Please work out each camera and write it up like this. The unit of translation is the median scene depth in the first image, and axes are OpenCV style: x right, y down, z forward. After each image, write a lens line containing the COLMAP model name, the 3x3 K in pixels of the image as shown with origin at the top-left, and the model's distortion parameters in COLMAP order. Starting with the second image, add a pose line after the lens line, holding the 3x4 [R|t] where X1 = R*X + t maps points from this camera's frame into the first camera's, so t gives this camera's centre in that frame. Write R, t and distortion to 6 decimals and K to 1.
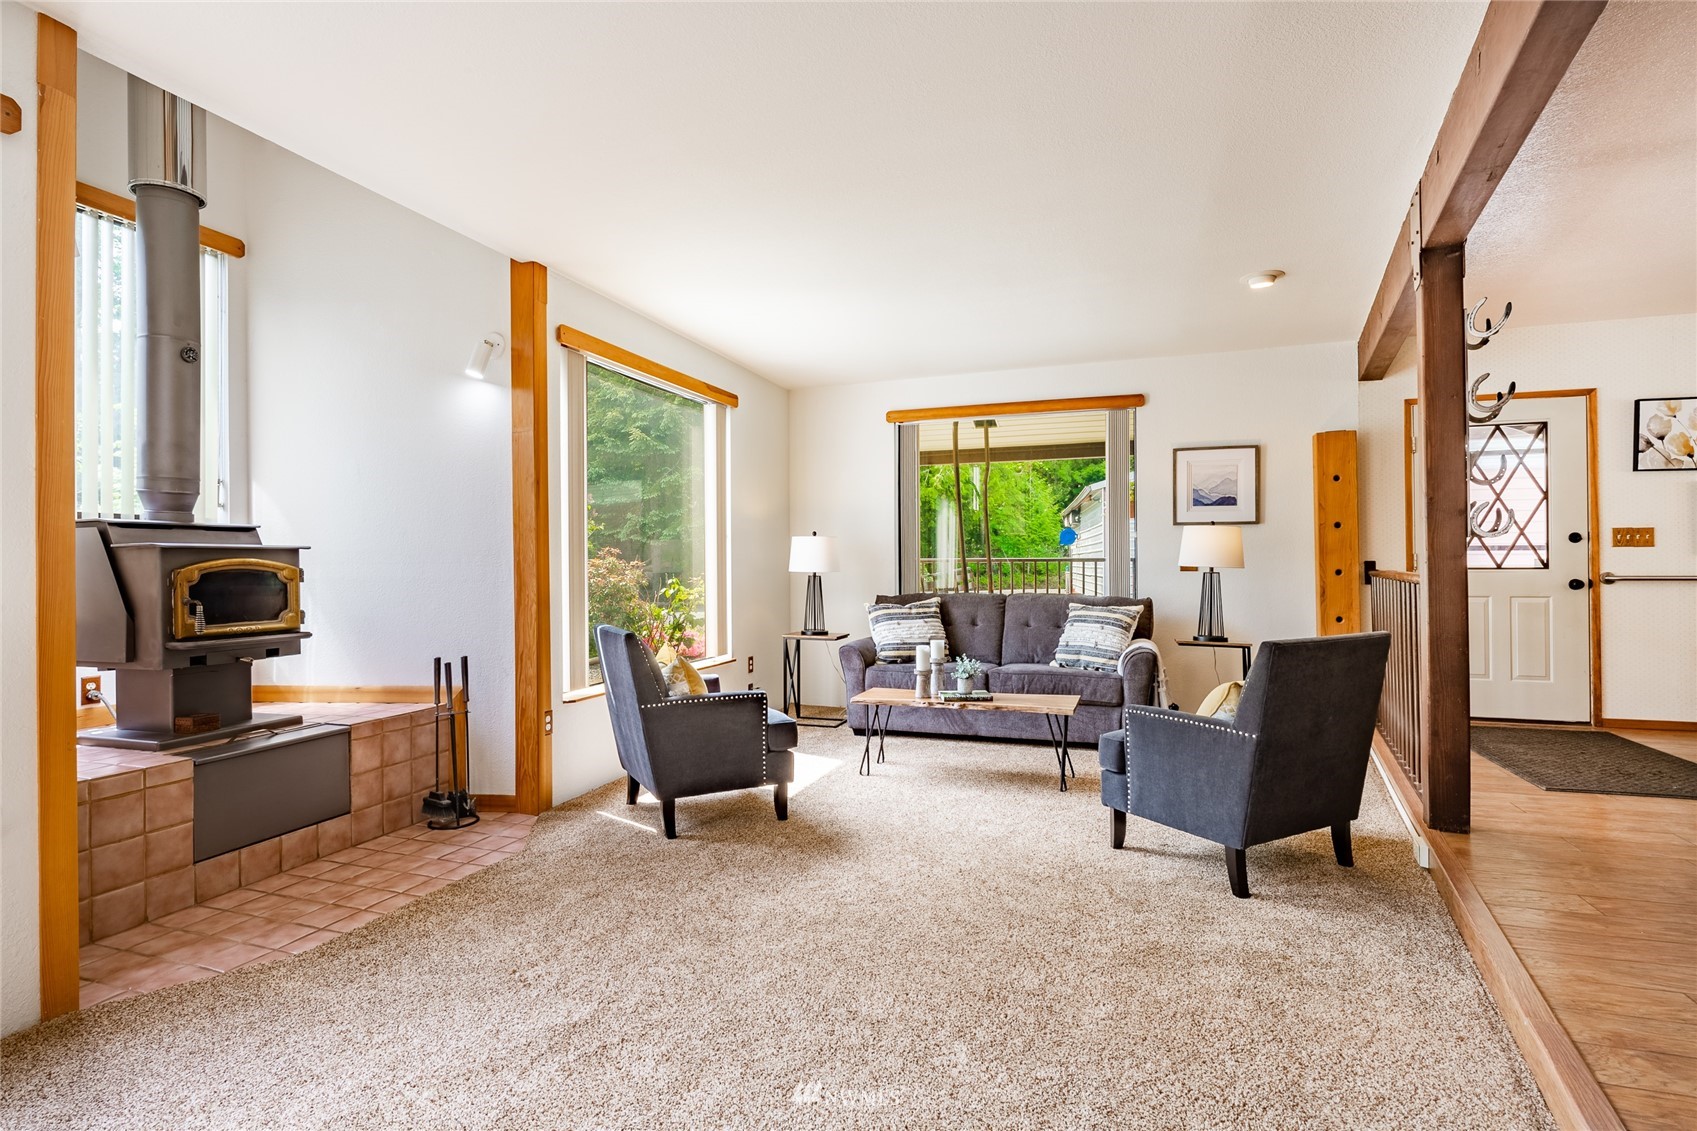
lens RADIAL K [[825.2, 0, 848.5], [0, 825.2, 565.5], [0, 0, 1]] dist [0.001933, 0.000165]
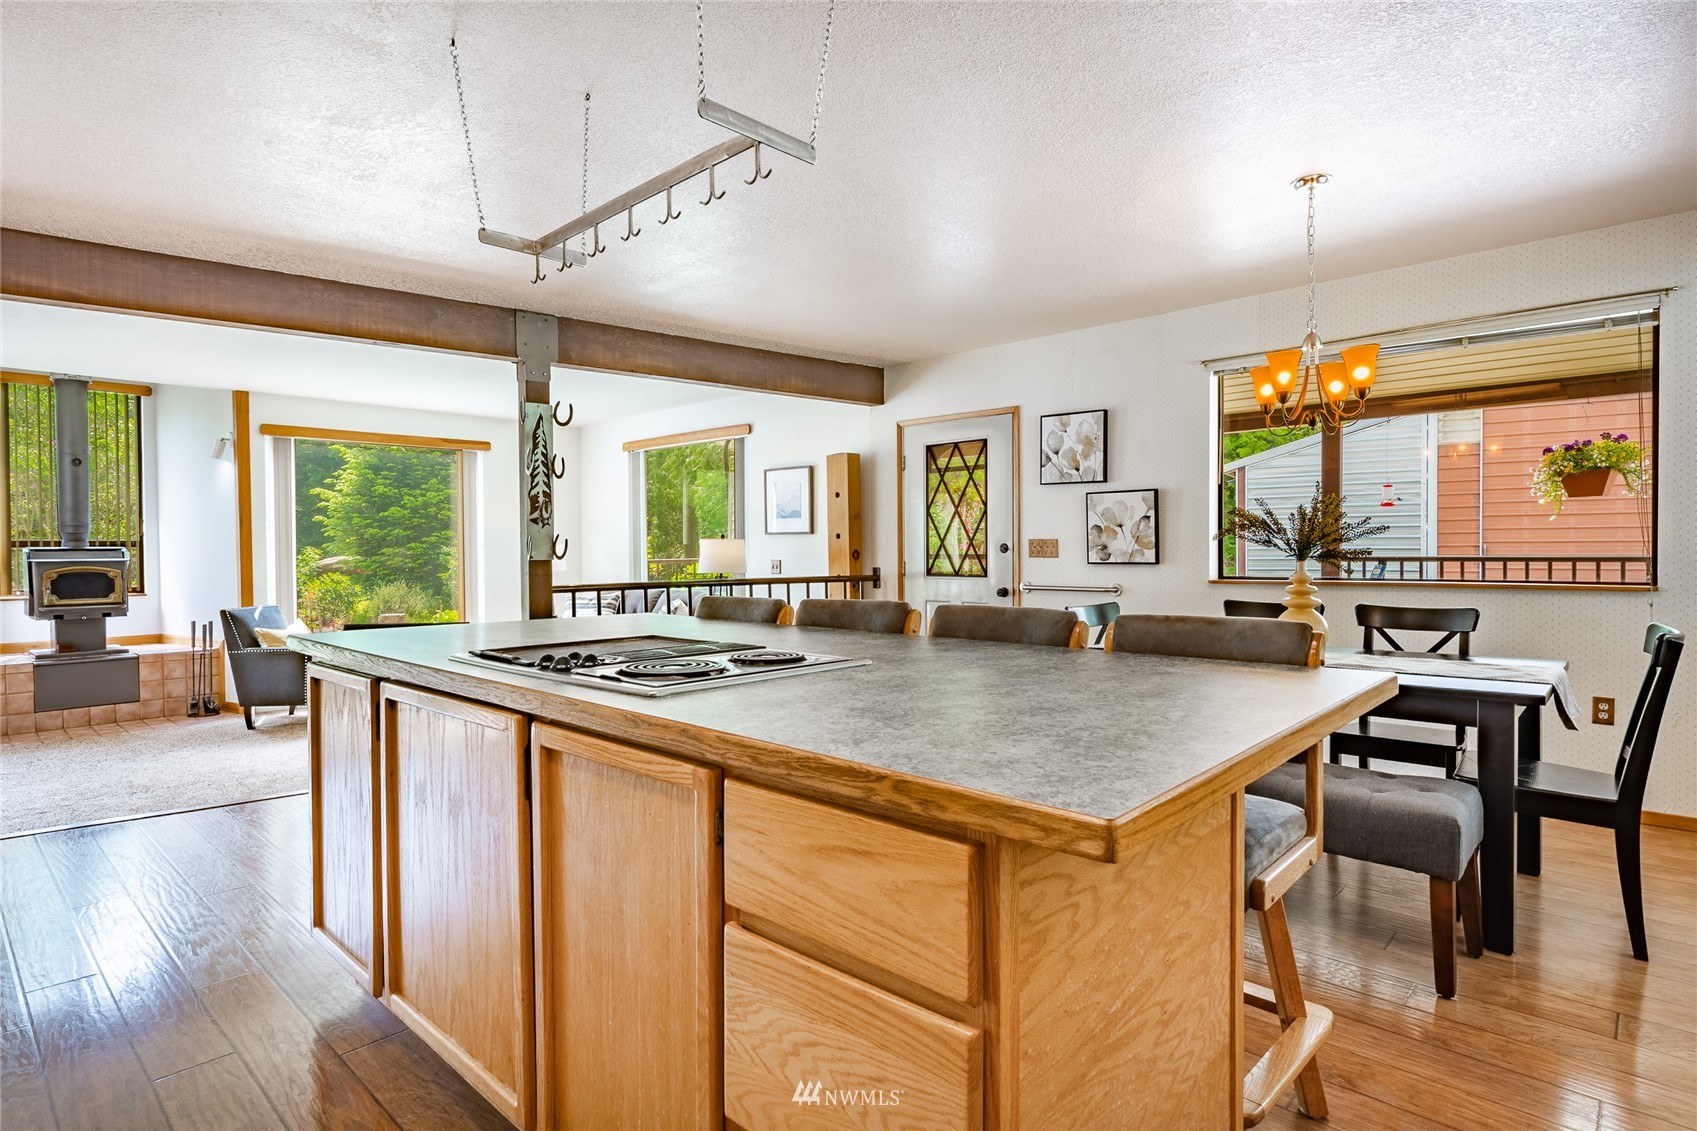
lens RADIAL K [[895.3, 0, 848.5], [0, 895.3, 565.5], [0, 0, 1]] dist [0.000723, 0.000601]
pose [[0.909913, 0.007686, -0.414729, 1.214920], [-0.000327, 0.999841, 0.017812, -0.033239], [0.414800, -0.016072, 0.909771, -0.127057]]
